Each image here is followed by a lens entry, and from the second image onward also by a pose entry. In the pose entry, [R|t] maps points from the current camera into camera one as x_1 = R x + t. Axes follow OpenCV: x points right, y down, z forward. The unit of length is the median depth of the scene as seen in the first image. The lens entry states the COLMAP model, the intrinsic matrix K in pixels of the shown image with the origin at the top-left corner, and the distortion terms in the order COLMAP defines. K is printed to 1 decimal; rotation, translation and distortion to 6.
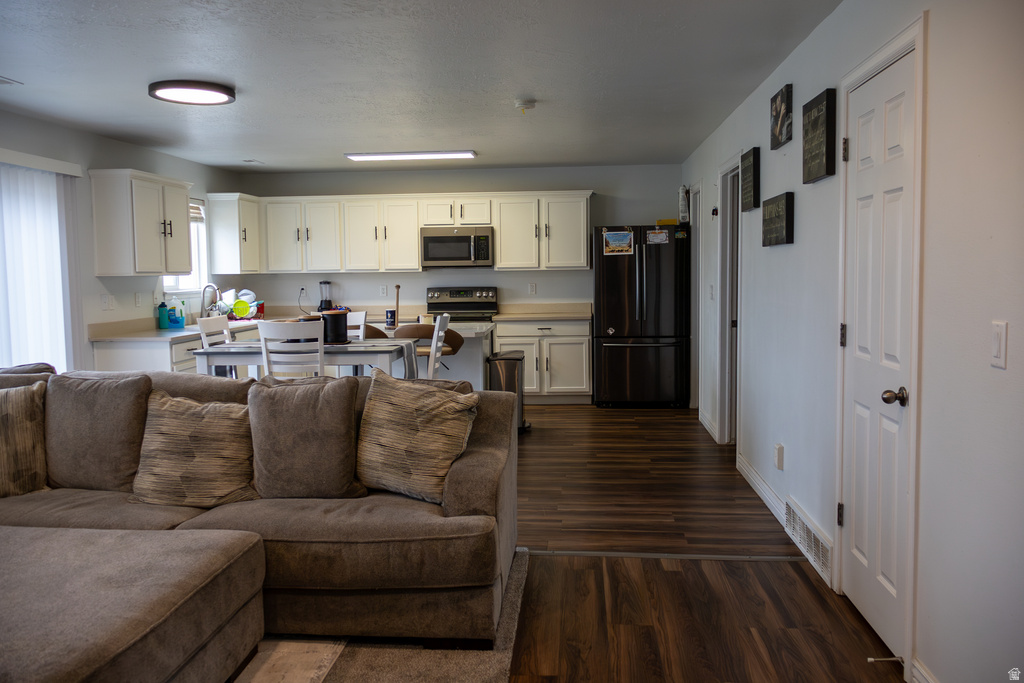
lens RADIAL K [[845.9, 0, 505.1], [0, 845.9, 337.6], [0, 0, 1]] dist [-0.005382, 0.002620]
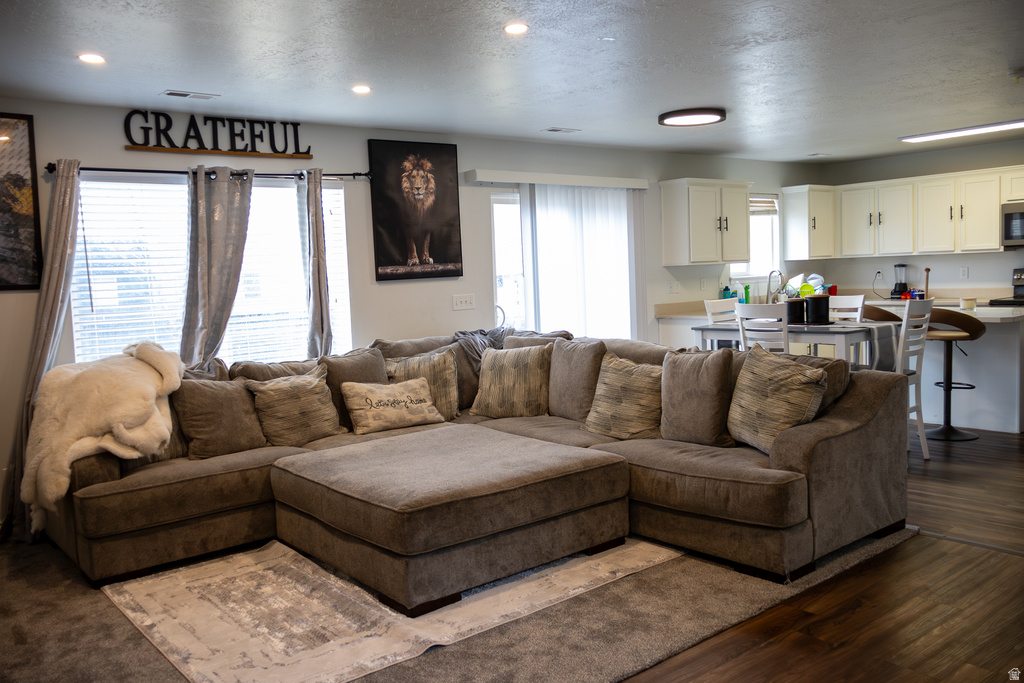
lens RADIAL K [[845.9, 0, 505.1], [0, 845.9, 337.6], [0, 0, 1]] dist [-0.005382, 0.002620]
pose [[0.697632, 0.038200, -0.715437, 0.201747], [-0.023082, 0.999258, 0.030847, -0.000100], [0.716085, -0.005006, 0.697996, -0.034898]]
